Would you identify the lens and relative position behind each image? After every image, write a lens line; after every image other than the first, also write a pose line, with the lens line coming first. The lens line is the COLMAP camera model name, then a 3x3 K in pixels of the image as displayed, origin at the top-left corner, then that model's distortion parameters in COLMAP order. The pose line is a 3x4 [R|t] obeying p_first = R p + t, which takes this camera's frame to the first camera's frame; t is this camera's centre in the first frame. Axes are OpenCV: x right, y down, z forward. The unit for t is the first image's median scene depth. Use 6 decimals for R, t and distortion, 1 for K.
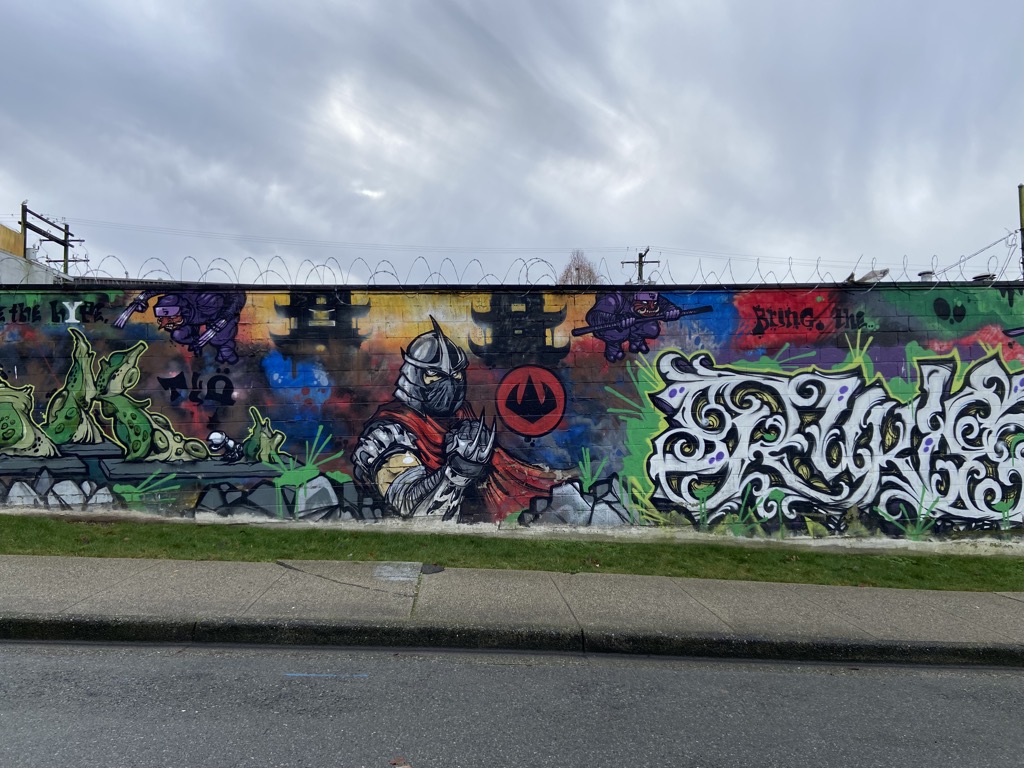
lens RADIAL K [[792.8, 0, 527.0], [0, 792.8, 339.3], [0, 0, 1]] dist [0.099496, -0.045032]
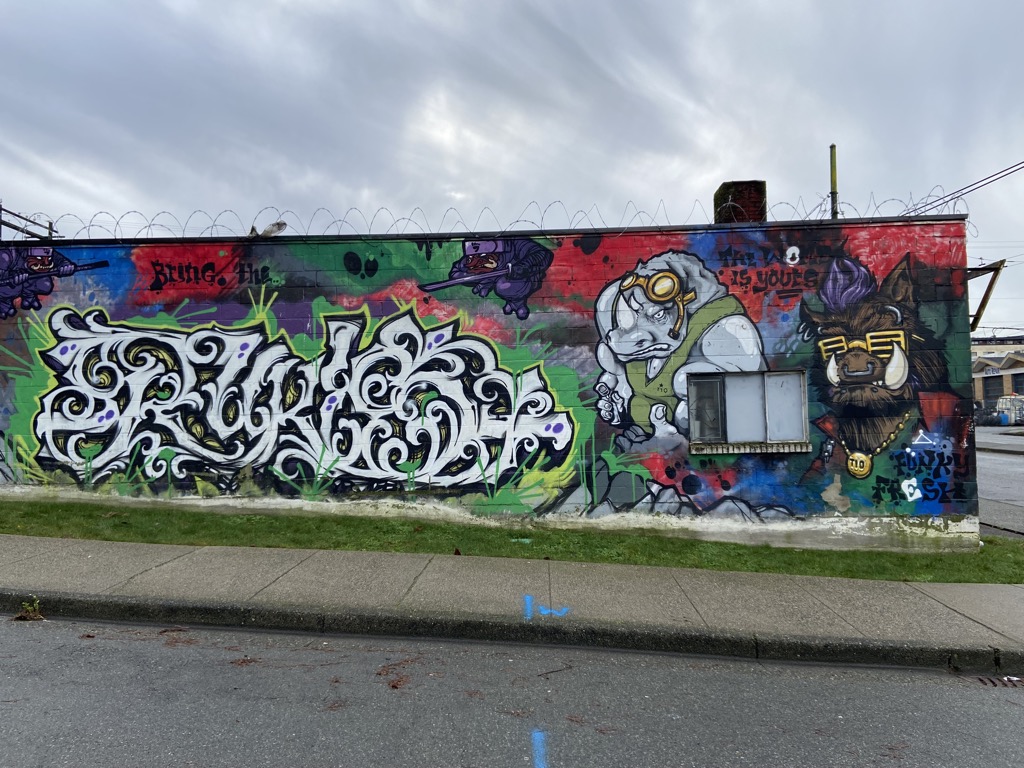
lens RADIAL K [[765.2, 0, 509.5], [0, 765.2, 341.3], [0, 0, 1]] dist [0.077649, -0.008587]
pose [[0.990138, -0.002848, -0.140070, 0.854696], [0.004471, 0.999927, 0.011269, 0.047895], [0.140027, -0.011784, 0.990078, 0.122859]]
